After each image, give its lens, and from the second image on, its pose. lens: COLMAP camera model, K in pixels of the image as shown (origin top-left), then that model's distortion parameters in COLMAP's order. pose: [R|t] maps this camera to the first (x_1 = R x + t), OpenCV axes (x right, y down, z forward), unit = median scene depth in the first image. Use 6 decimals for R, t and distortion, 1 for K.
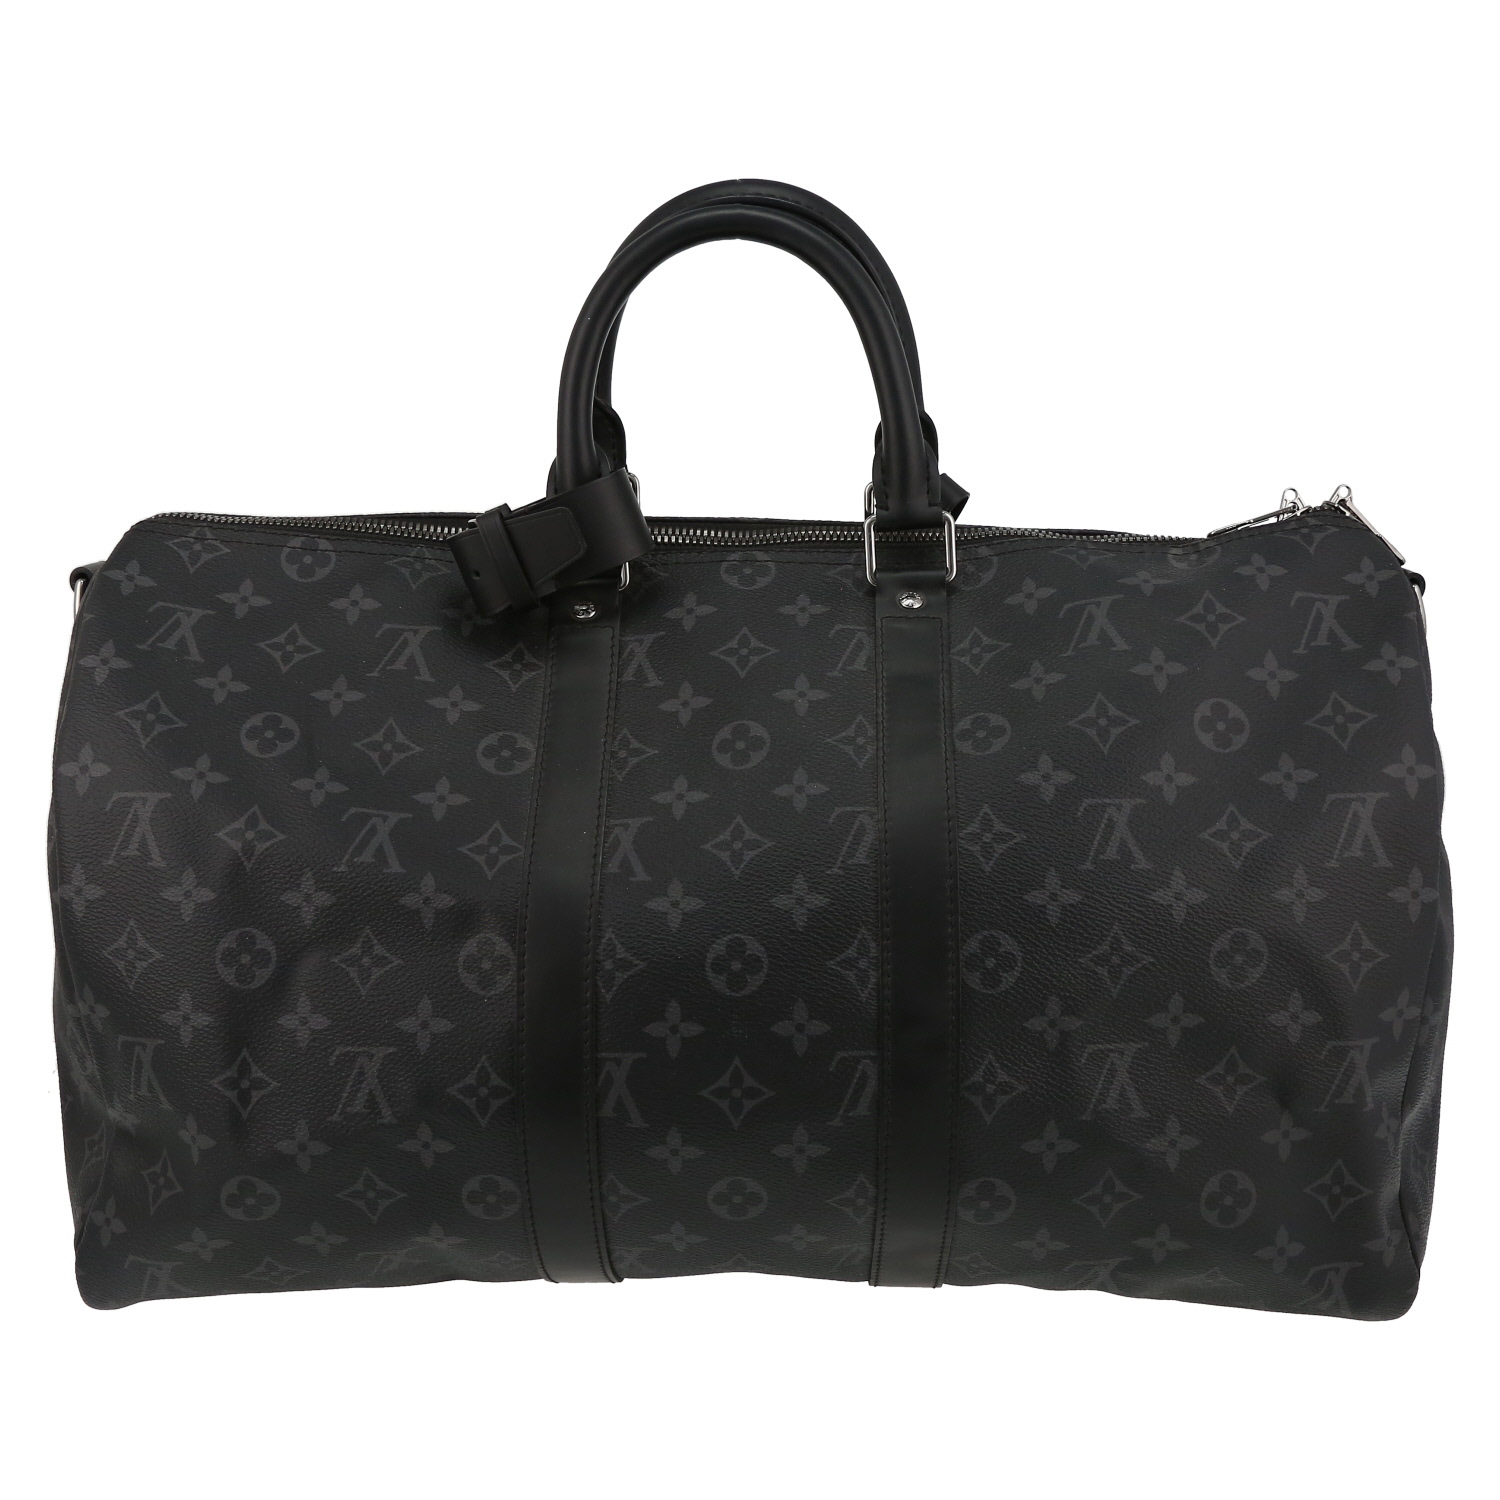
lens RADIAL K [[2173.0, 0, 746.3], [0, 2173.0, 739.5], [0, 0, 1]] dist [-0.070021, 0.000000]
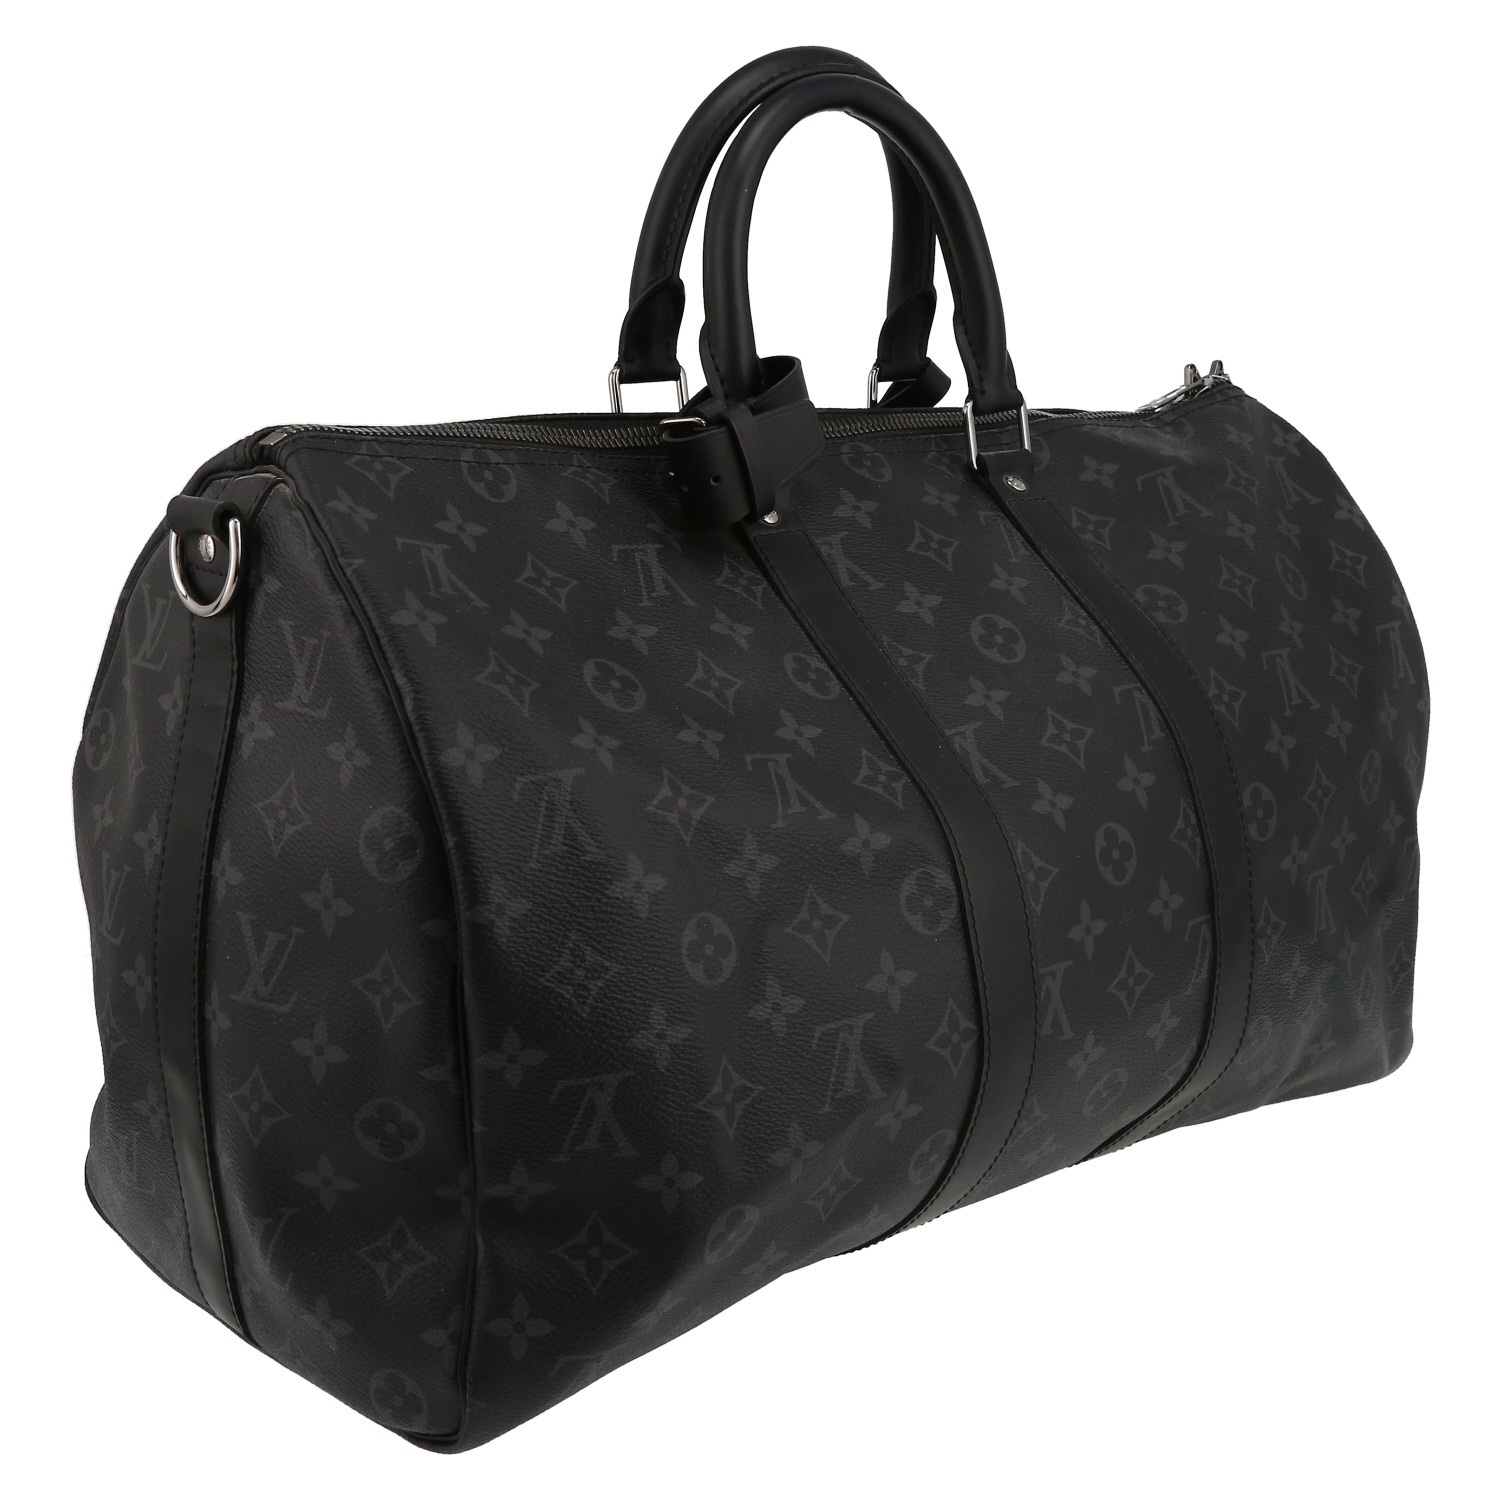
lens RADIAL K [[2577.5, 0, 748.1], [0, 2577.5, 747.4], [0, 0, 1]] dist [-0.215553, 0.000000]
pose [[0.687373, -0.128084, 0.714921, -0.910554], [0.115194, 0.991094, 0.066808, -0.039165], [-0.717111, 0.036433, 0.696006, 0.300379]]
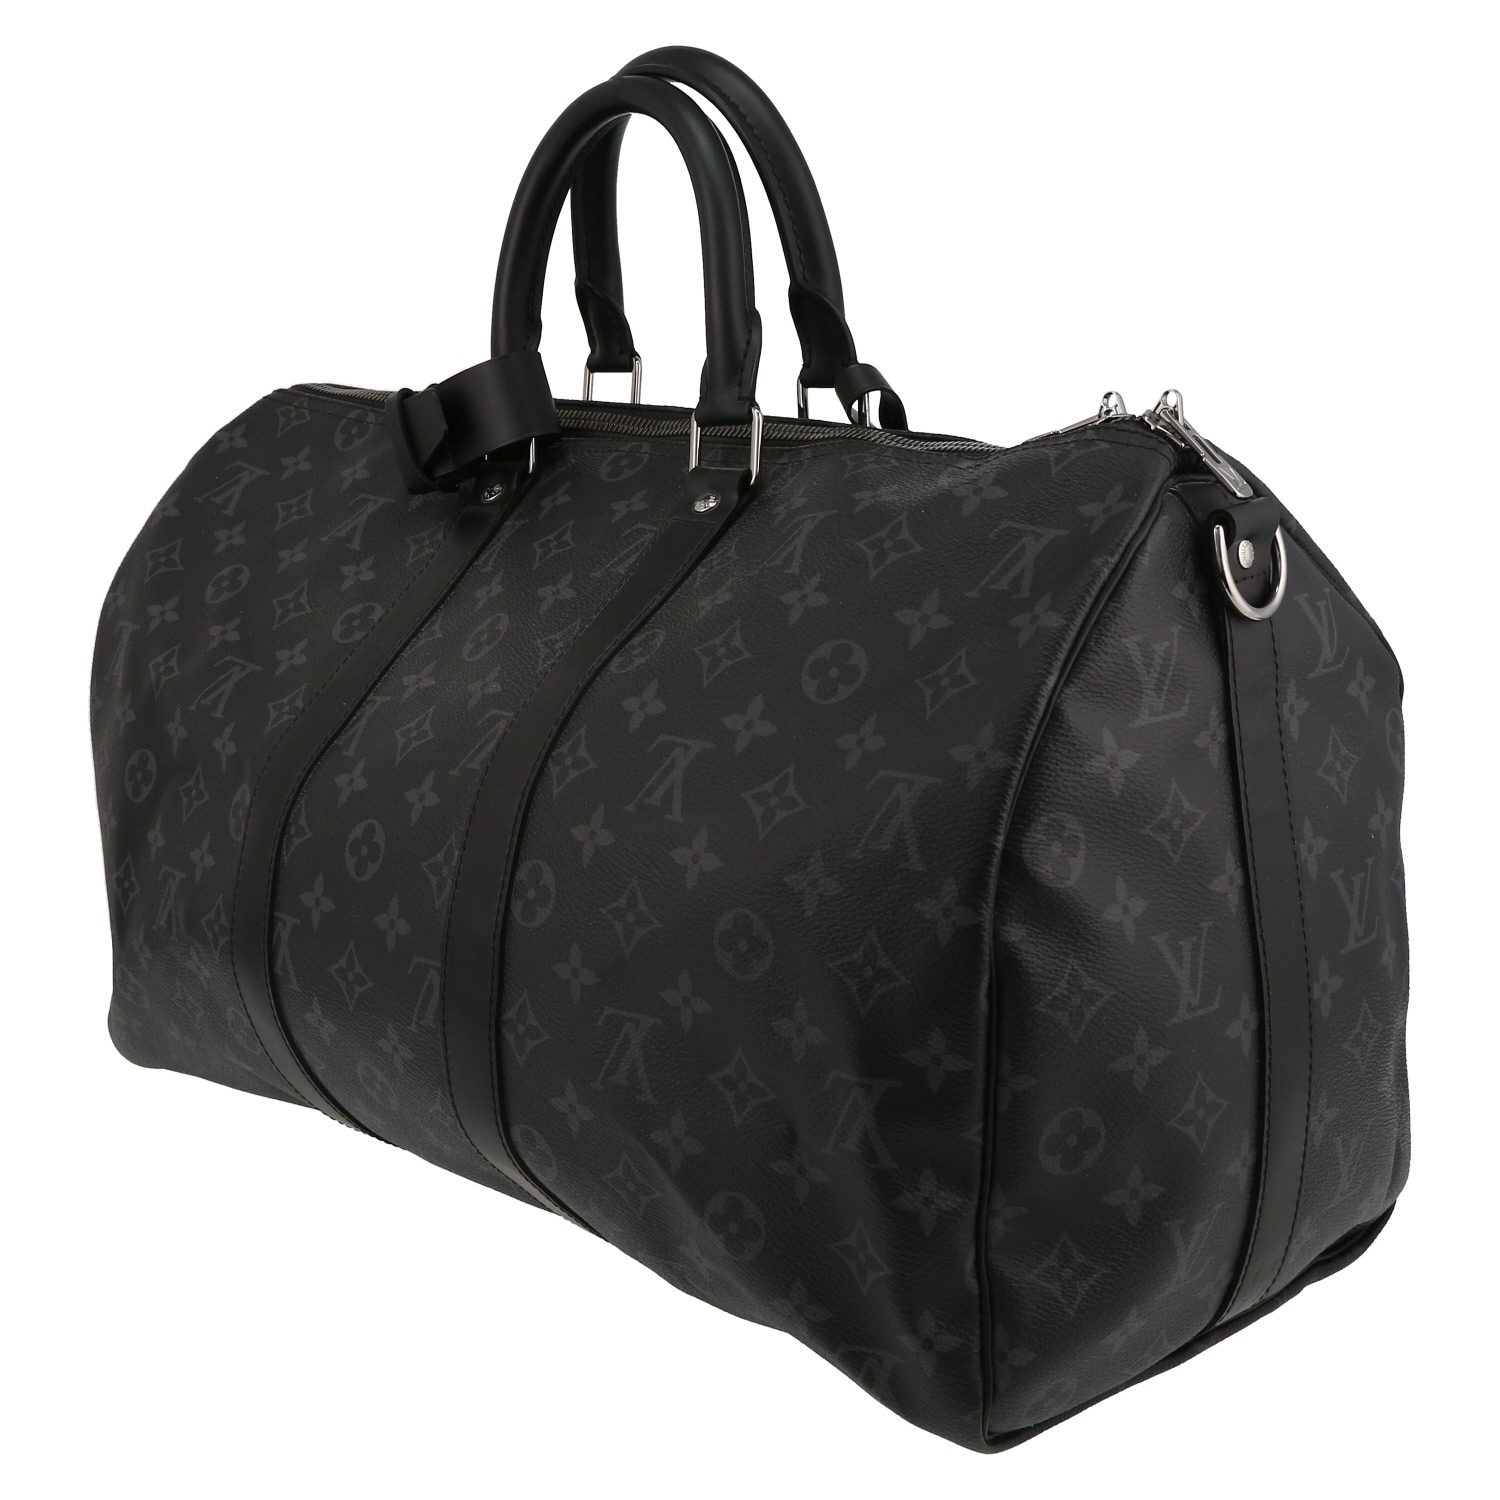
lens RADIAL K [[2173.0, 0, 735.9], [0, 2173.0, 752.1], [0, 0, 1]] dist [-0.070021, 0.000000]
pose [[0.740100, 0.140877, -0.657576, 0.742249], [-0.109931, 0.990003, 0.088369, -0.045378], [0.663451, 0.006886, 0.748188, 0.358111]]
